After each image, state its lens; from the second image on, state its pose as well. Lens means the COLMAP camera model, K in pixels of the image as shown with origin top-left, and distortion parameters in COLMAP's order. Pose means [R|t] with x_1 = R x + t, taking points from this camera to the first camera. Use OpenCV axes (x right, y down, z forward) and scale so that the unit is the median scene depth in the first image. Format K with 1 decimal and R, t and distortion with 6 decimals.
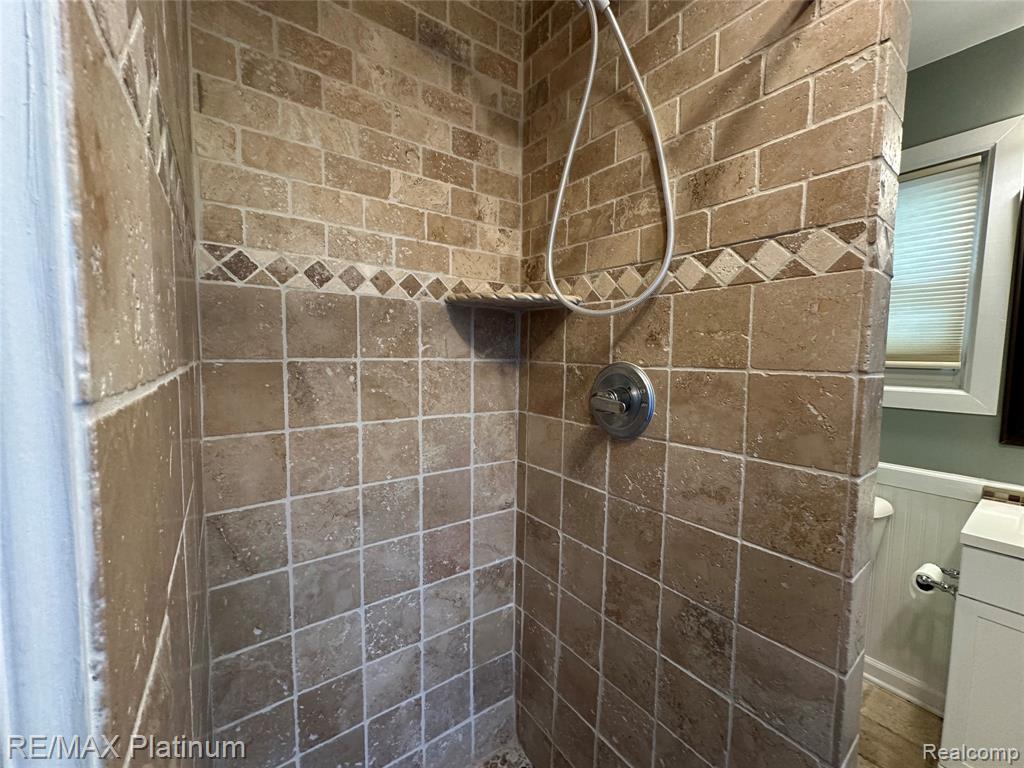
lens RADIAL K [[407.1, 0, 512.9], [0, 407.1, 384.3], [0, 0, 1]] dist [-0.002884, 0.000959]
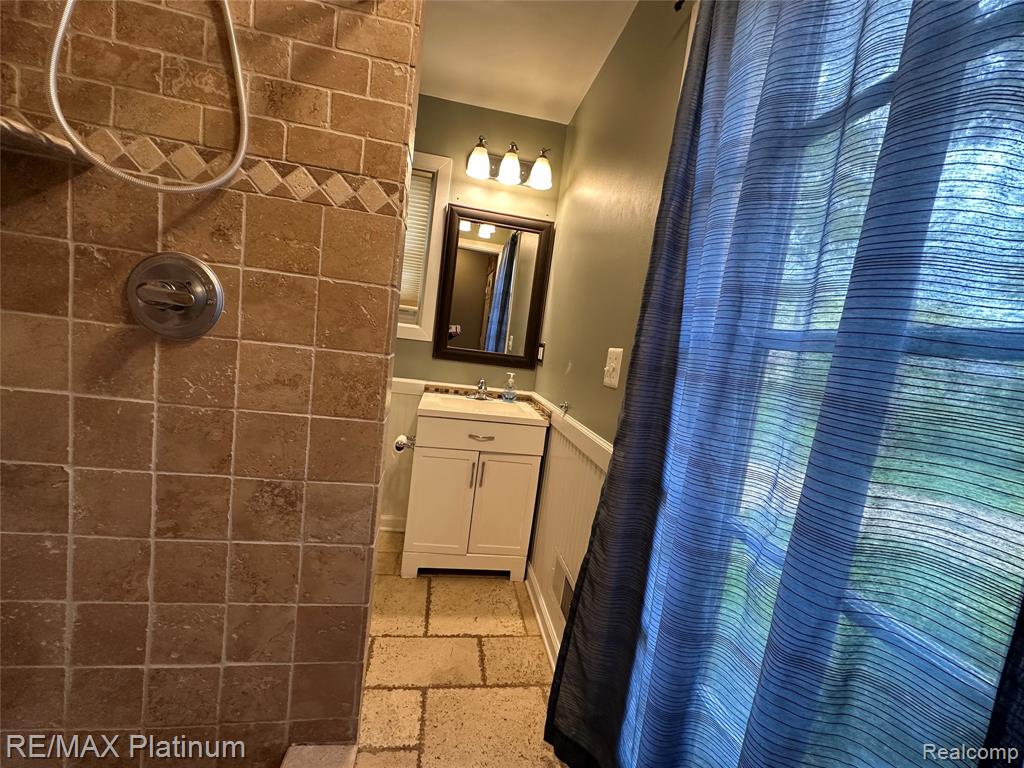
lens RADIAL K [[407.1, 0, 512.5], [0, 407.1, 383.1], [0, 0, 1]] dist [-0.002884, 0.000959]
pose [[0.459466, -0.058285, 0.886281, -0.215941], [-0.057680, 0.993780, 0.095257, 0.109688], [-0.886321, -0.094888, 0.453246, -0.089335]]
